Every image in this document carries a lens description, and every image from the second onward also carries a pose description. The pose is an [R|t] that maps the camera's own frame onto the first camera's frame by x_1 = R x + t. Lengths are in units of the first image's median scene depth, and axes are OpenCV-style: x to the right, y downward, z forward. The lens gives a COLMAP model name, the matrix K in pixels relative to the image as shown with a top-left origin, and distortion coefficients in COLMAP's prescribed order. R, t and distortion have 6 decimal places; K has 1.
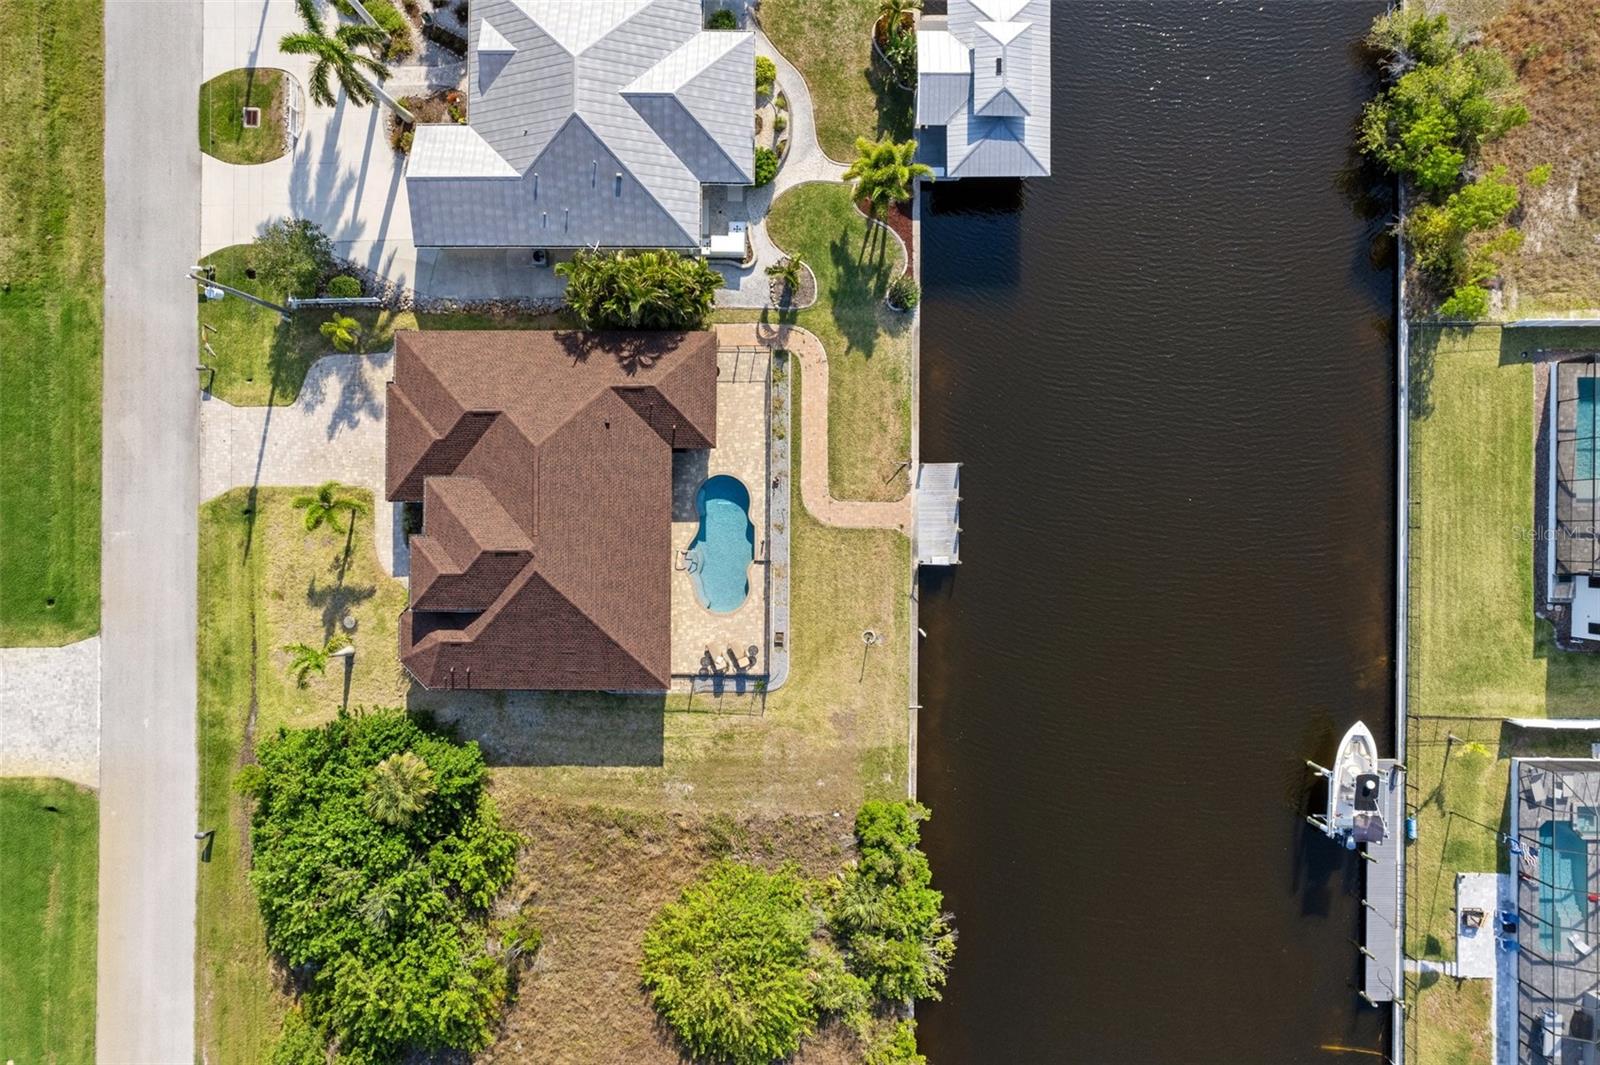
lens RADIAL K [[1033.5, 0, 797.7], [0, 1033.5, 538.7], [0, 0, 1]] dist [-0.080868, 0.072686]
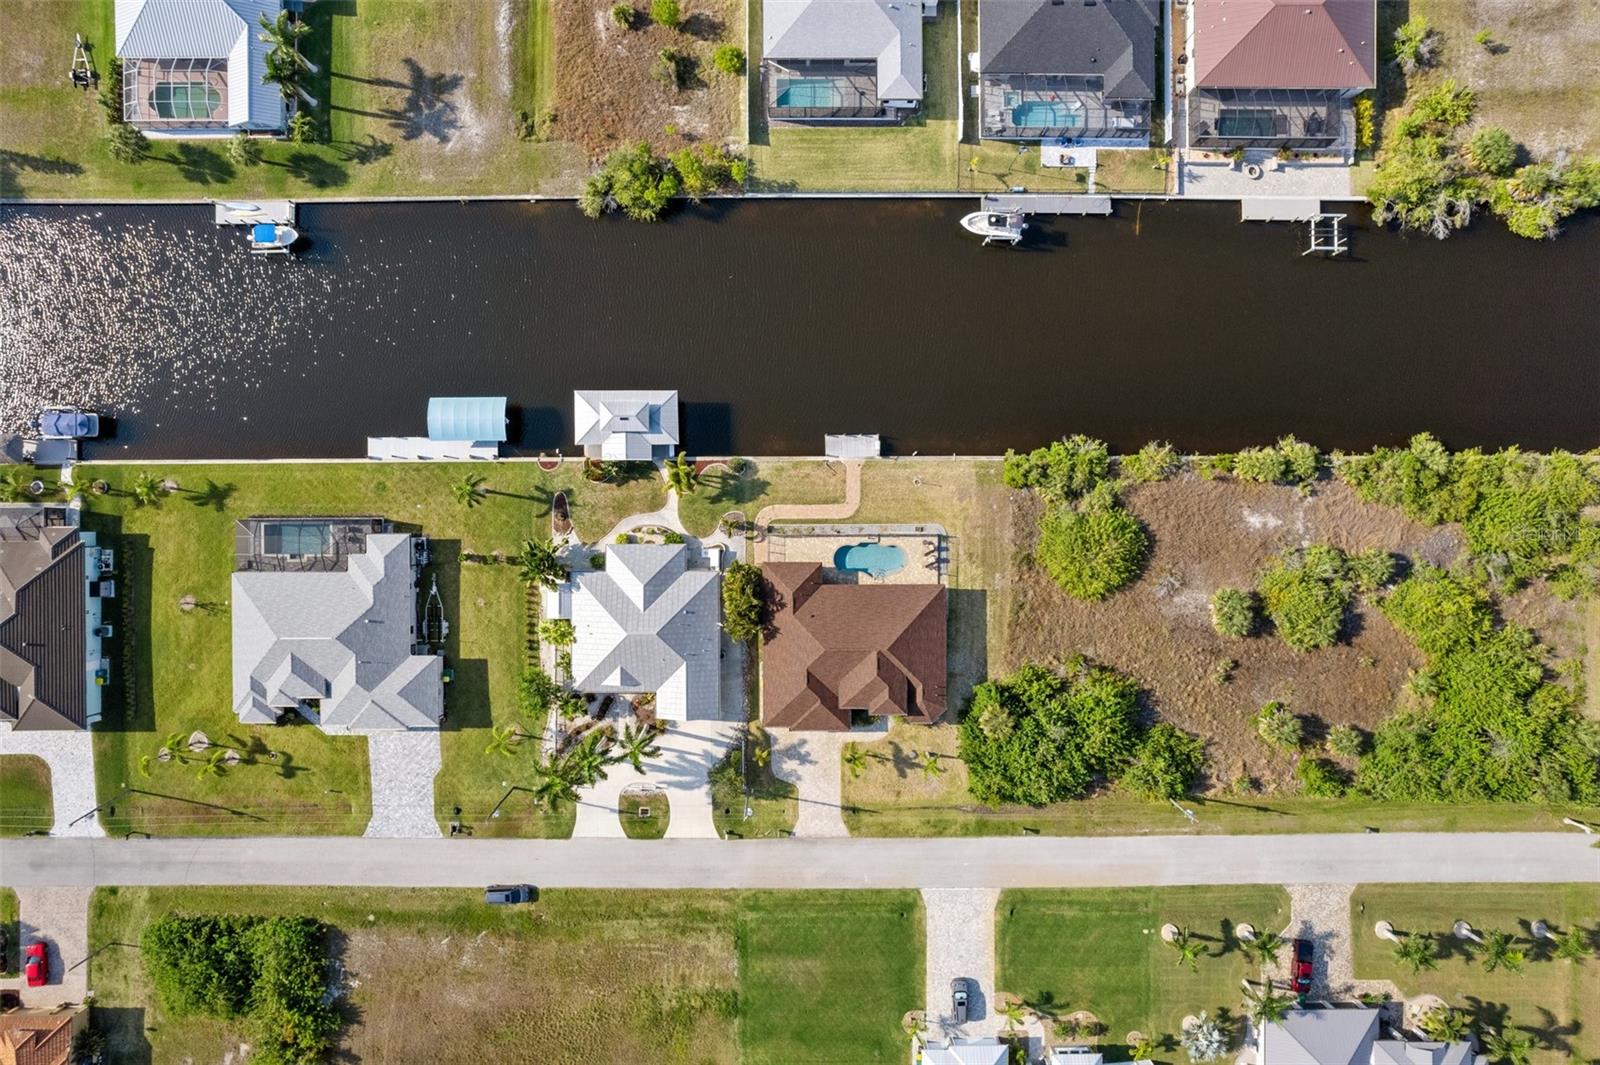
lens RADIAL K [[1033.5, 0, 797.7], [0, 1033.5, 538.7], [0, 0, 1]] dist [-0.080868, 0.072686]
pose [[-0.009156, -0.999836, -0.015650, -0.003556], [0.999888, -0.008970, -0.011955, -0.105360], [0.011812, -0.015758, 0.999806, -0.917493]]
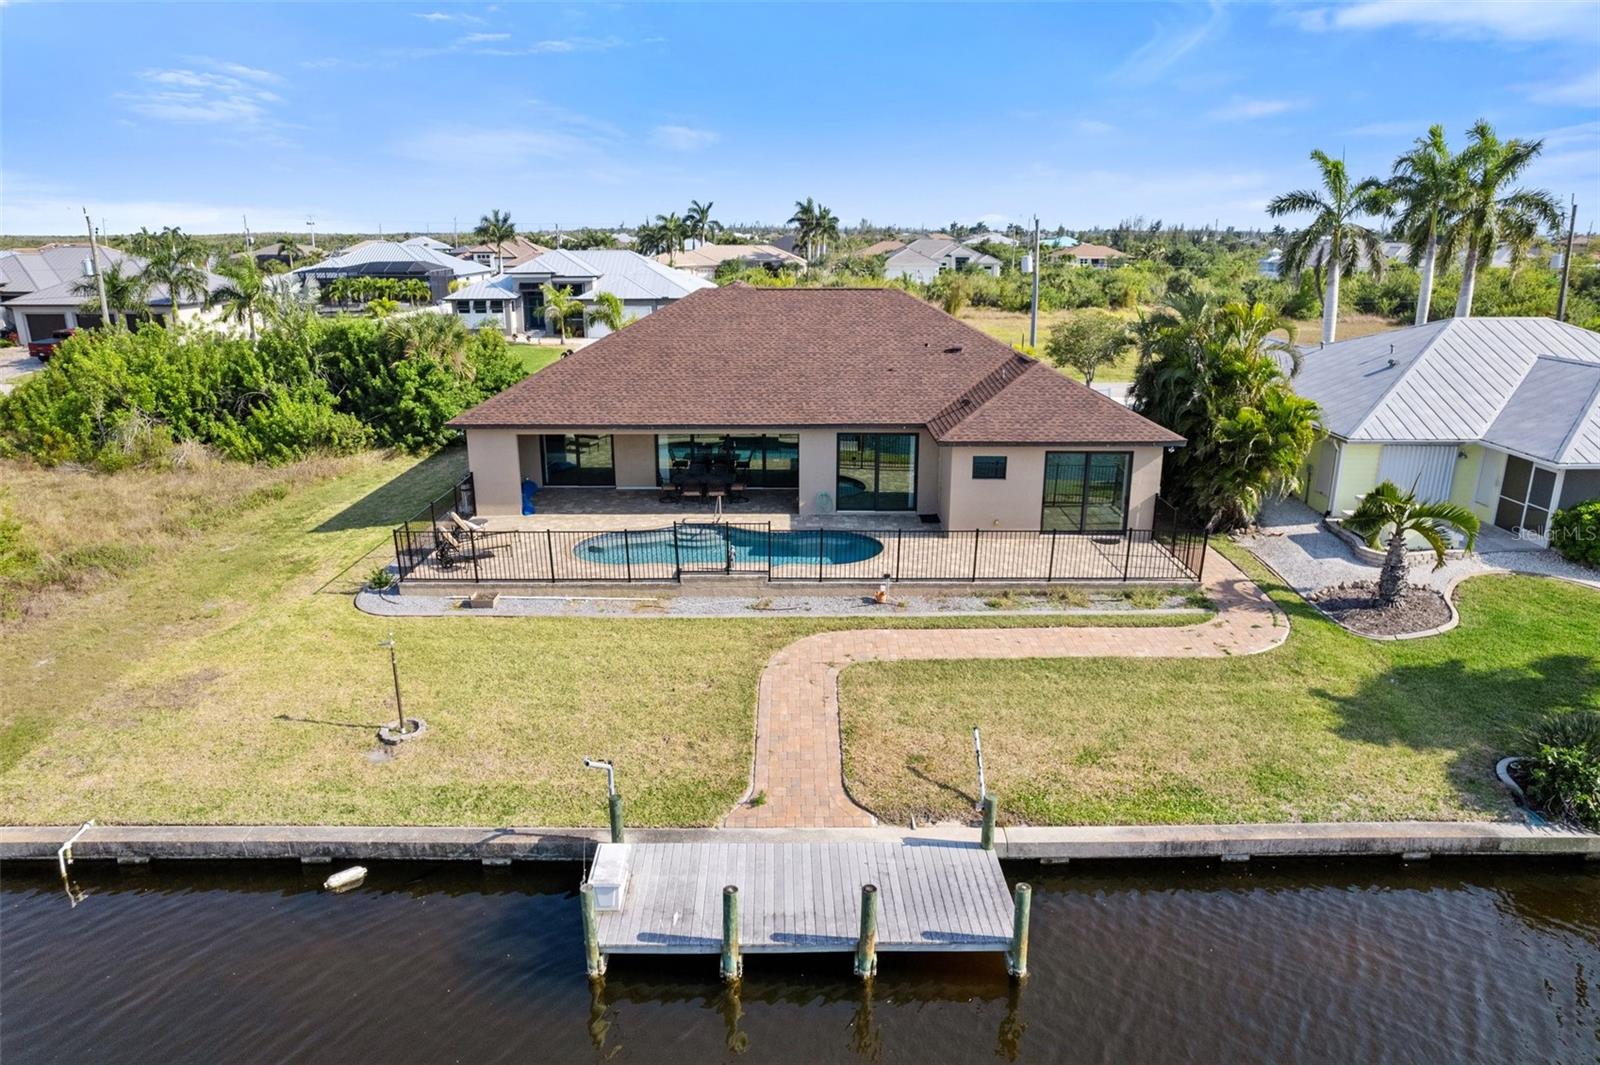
lens RADIAL K [[1033.5, 0, 797.7], [0, 1033.5, 538.7], [0, 0, 1]] dist [-0.080868, 0.072686]
pose [[0.008199, 0.282392, -0.959264, 0.352404], [-0.999963, -0.000359, -0.008652, -0.020919], [-0.002787, 0.959299, 0.282378, 0.864819]]
